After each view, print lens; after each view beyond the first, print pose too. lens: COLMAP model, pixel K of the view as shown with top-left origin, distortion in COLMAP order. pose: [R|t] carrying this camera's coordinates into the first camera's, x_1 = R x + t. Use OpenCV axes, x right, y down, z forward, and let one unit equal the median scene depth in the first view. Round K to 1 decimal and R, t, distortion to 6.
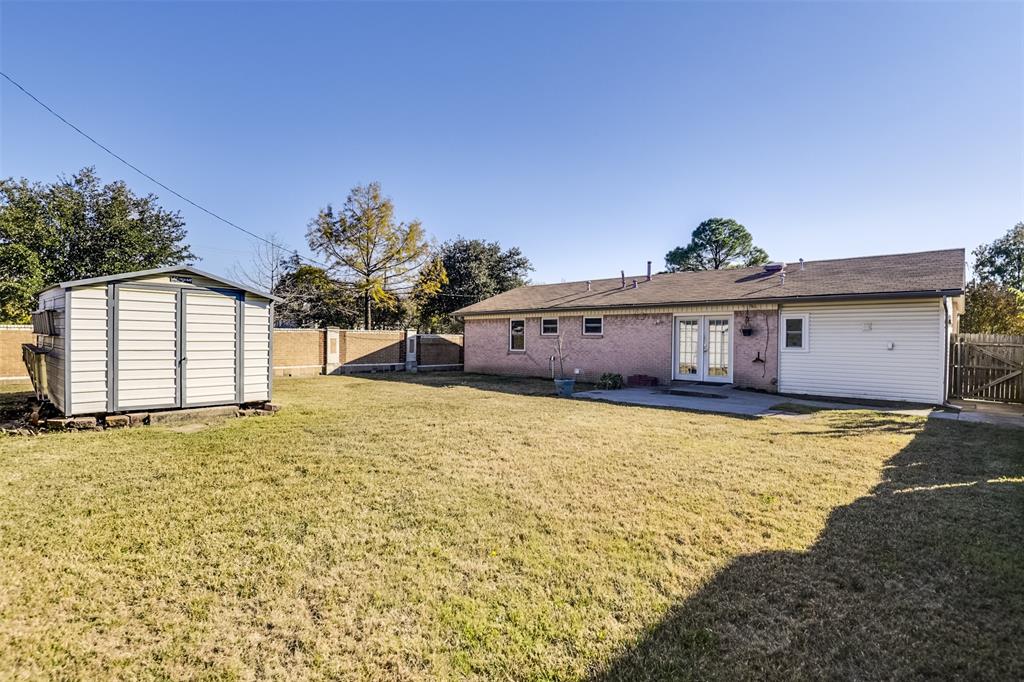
lens RADIAL K [[518.7, 0, 512.7], [0, 518.7, 343.9], [0, 0, 1]] dist [-0.002529, -0.025853]
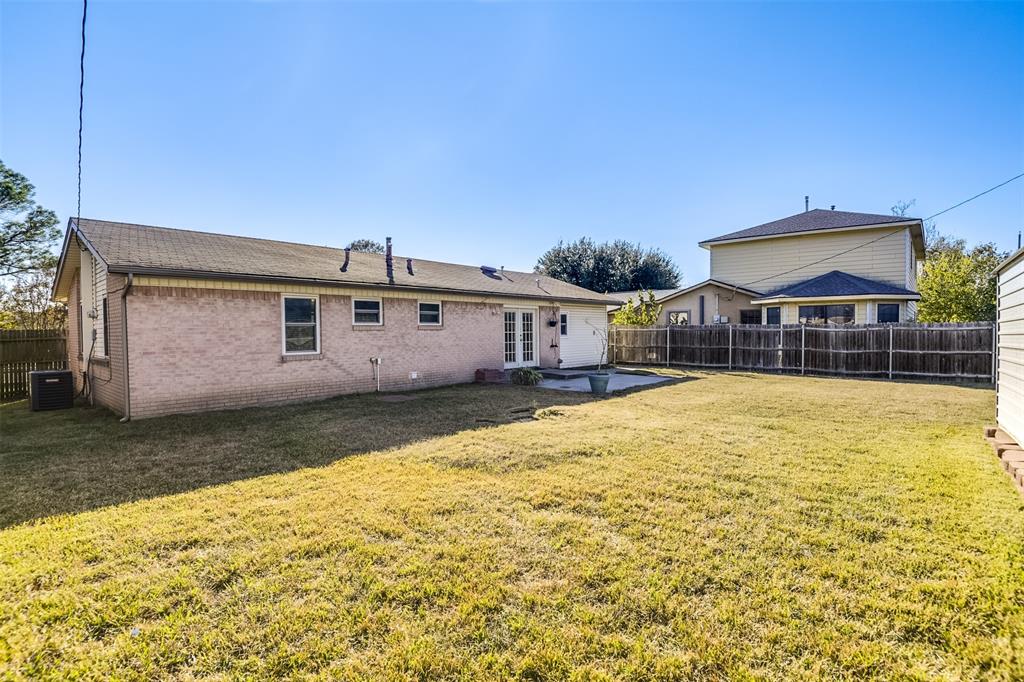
lens RADIAL K [[495.2, 0, 515.2], [0, 495.2, 333.6], [0, 0, 1]] dist [0.021932, -0.023120]
pose [[-0.025608, -0.022626, 0.999416, -0.578029], [0.006362, 0.999720, 0.022796, -0.020825], [-0.999652, 0.006942, -0.025457, 0.884627]]
